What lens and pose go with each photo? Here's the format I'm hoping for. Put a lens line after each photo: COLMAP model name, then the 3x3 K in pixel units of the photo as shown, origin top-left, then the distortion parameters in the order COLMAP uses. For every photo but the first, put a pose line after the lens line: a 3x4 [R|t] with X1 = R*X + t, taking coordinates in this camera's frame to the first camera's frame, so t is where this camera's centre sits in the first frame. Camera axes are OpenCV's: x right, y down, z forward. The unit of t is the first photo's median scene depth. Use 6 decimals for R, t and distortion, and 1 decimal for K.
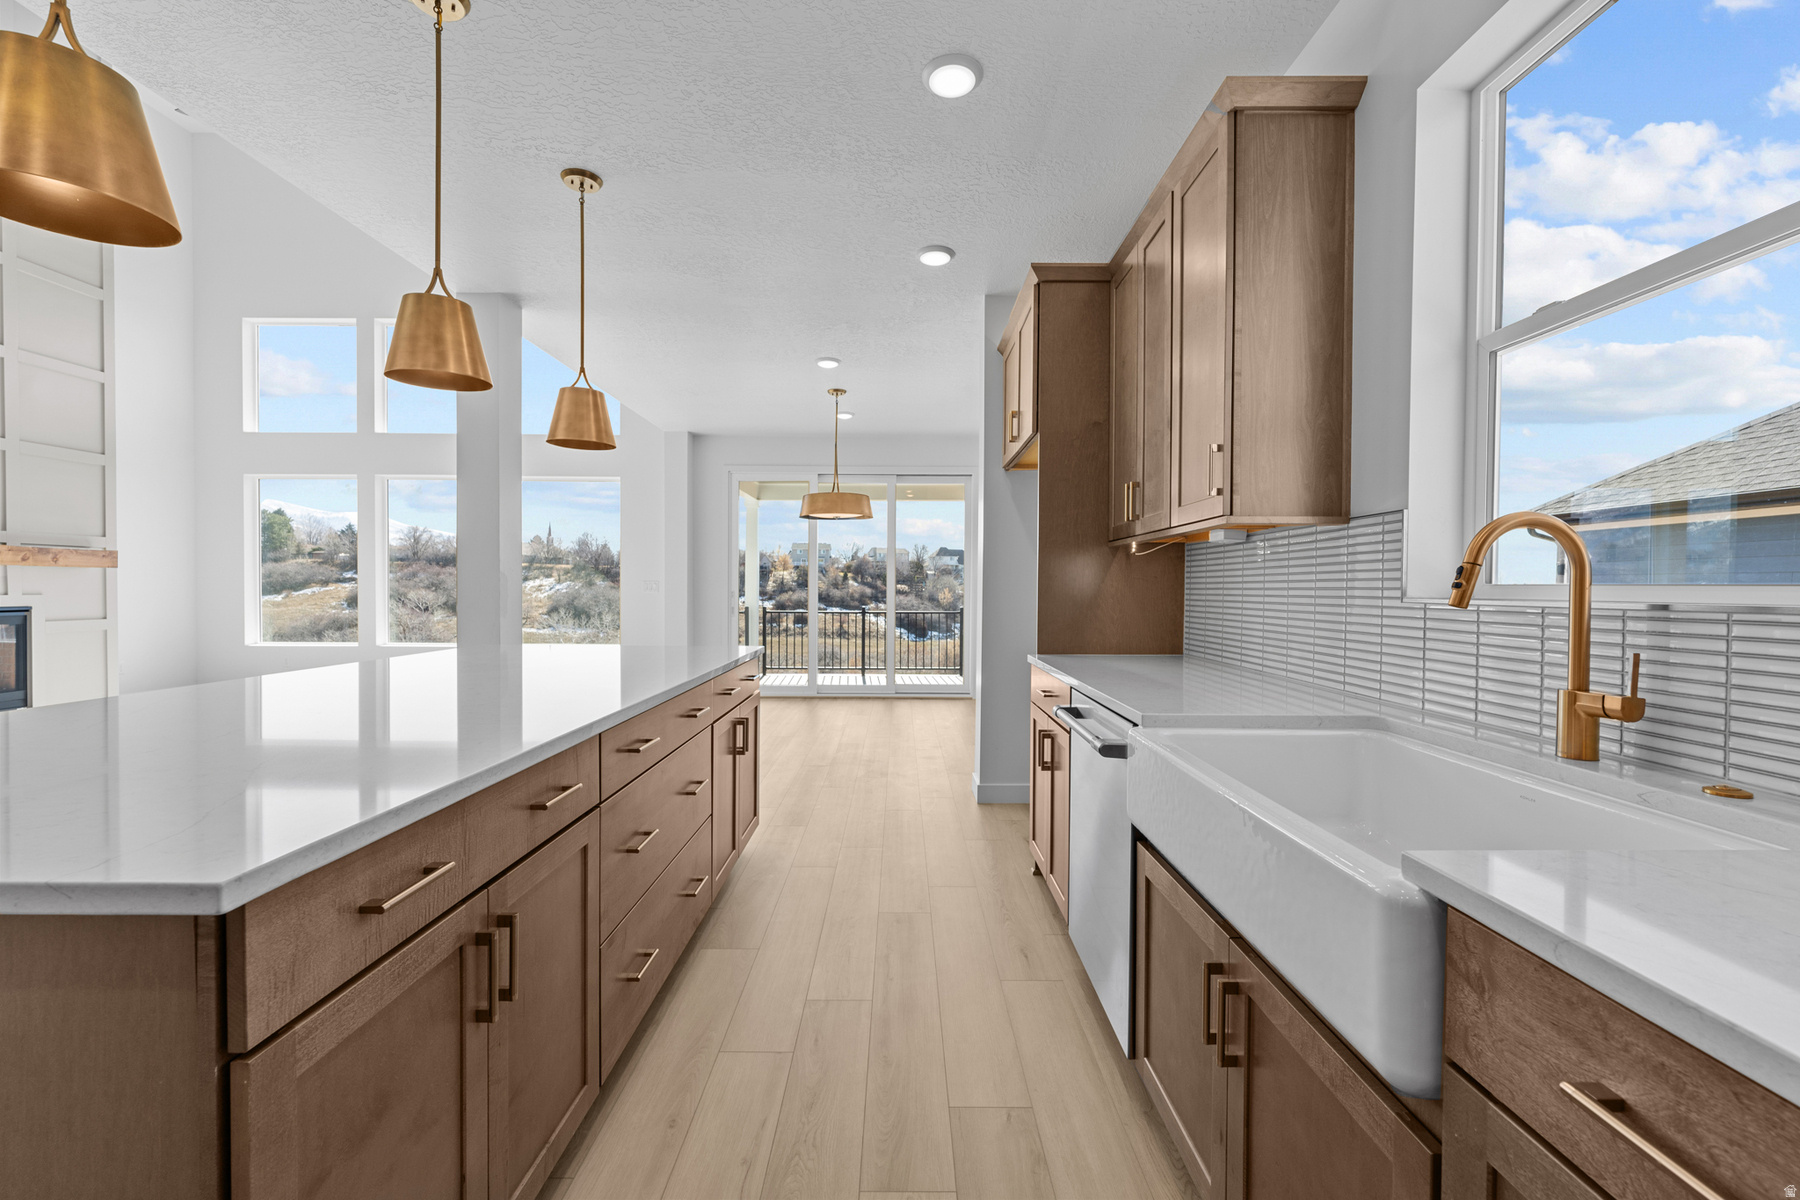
lens RADIAL K [[730.6, 0, 907.6], [0, 730.6, 588.9], [0, 0, 1]] dist [0.006211, -0.000495]
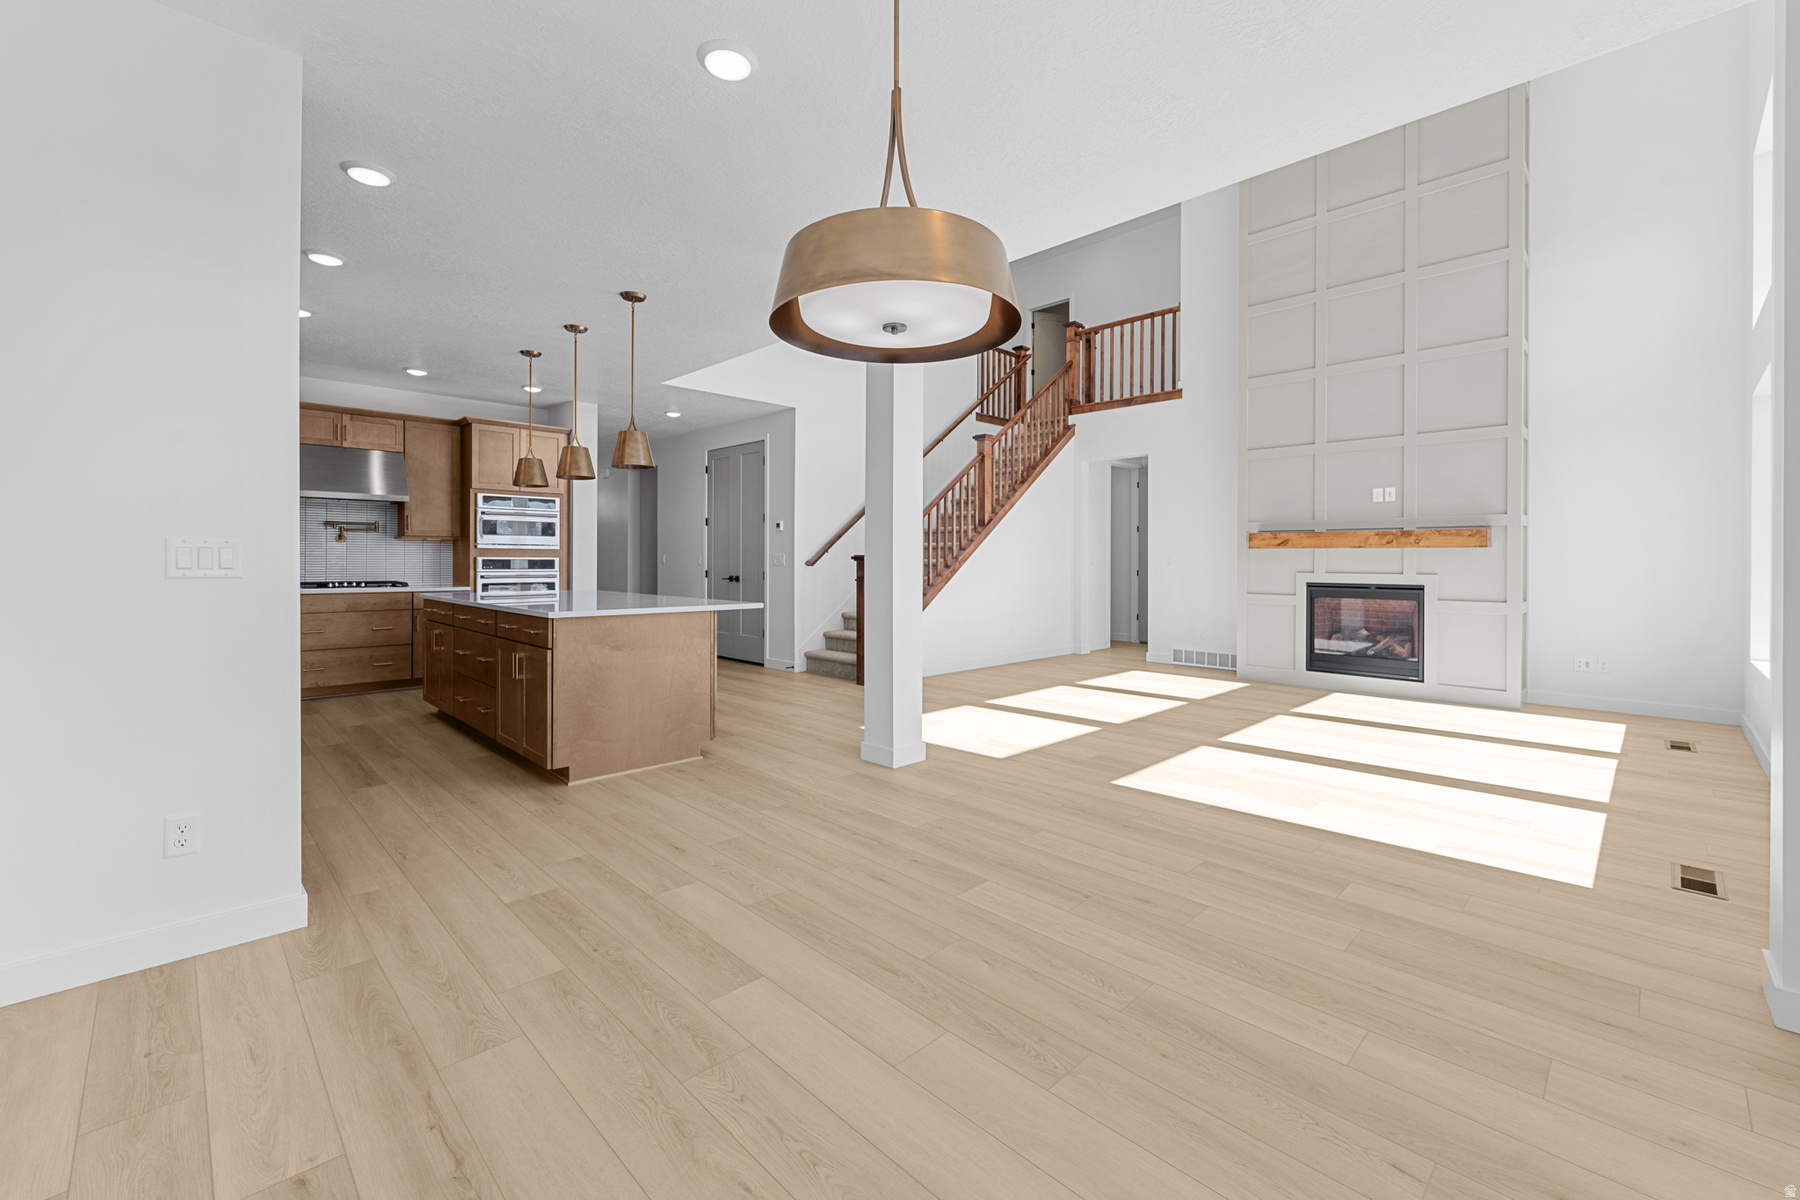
lens RADIAL K [[730.6, 0, 891.8], [0, 730.6, 559.7], [0, 0, 1]] dist [0.006211, -0.000495]
pose [[-0.719025, -0.010324, -0.694907, 0.131735], [-0.010914, 0.999934, -0.003562, -0.001908], [0.694898, 0.005023, -0.719090, 1.424570]]
